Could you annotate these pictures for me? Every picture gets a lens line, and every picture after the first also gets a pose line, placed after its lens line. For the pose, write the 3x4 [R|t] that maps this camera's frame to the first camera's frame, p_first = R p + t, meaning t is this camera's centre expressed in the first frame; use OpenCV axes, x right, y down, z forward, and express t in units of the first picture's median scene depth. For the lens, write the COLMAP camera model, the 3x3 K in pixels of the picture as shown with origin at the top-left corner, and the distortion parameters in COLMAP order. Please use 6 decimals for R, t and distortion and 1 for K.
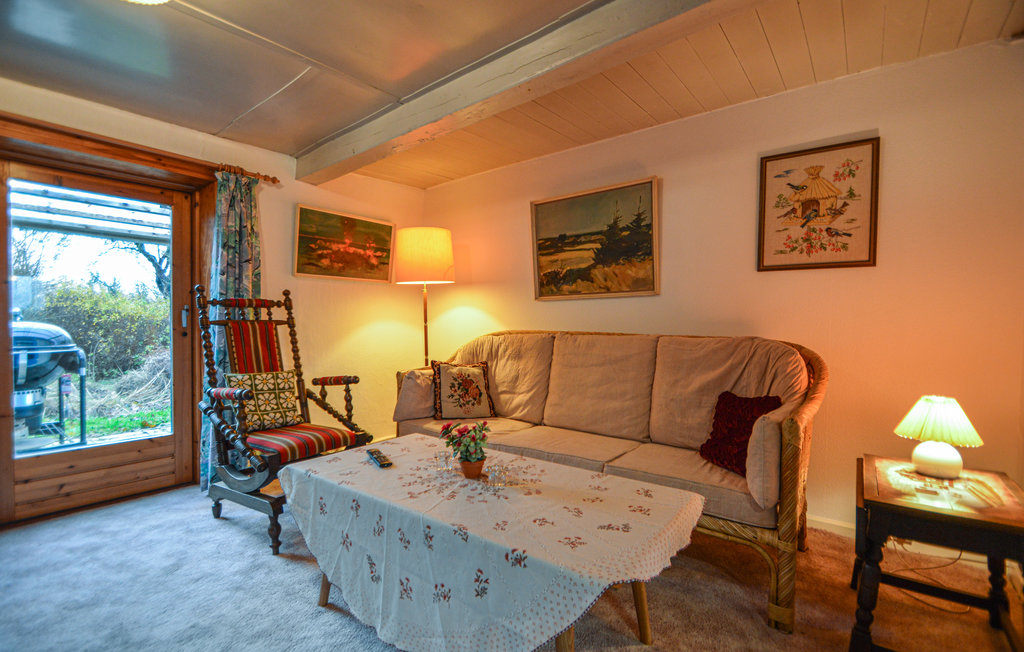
lens RADIAL K [[465.0, 0, 501.8], [0, 465.0, 330.4], [0, 0, 1]] dist [0.003581, -0.000398]
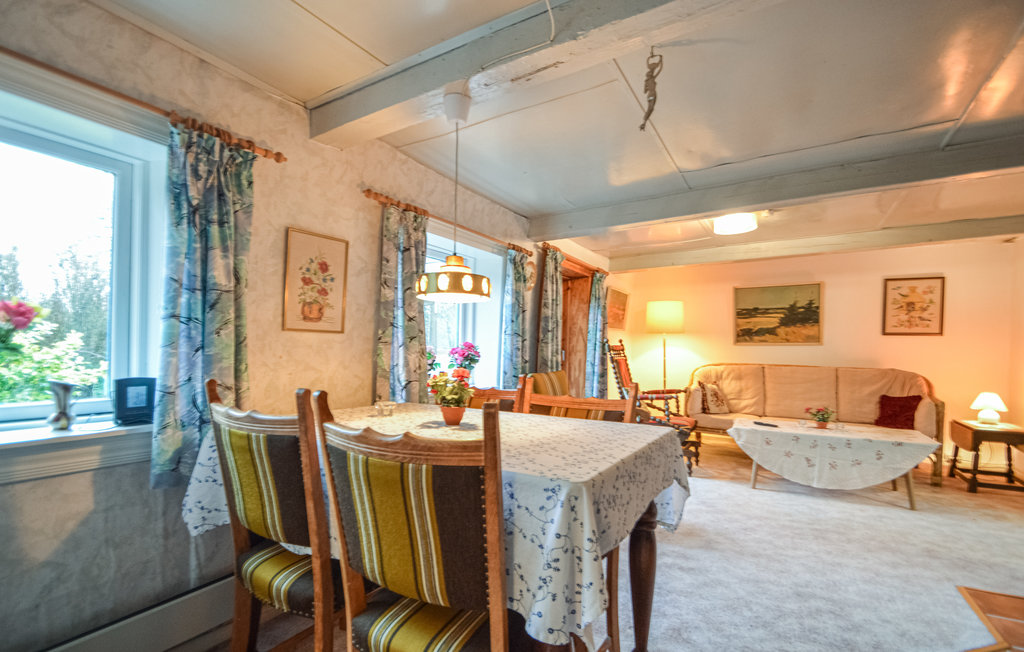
lens RADIAL K [[465.0, 0, 521.9], [0, 465.0, 345.8], [0, 0, 1]] dist [0.003581, -0.000398]
pose [[0.988586, 0.007831, 0.150453, -1.122632], [-0.005504, 0.999859, -0.015873, -0.036706], [-0.150556, 0.014863, 0.988490, -0.649467]]
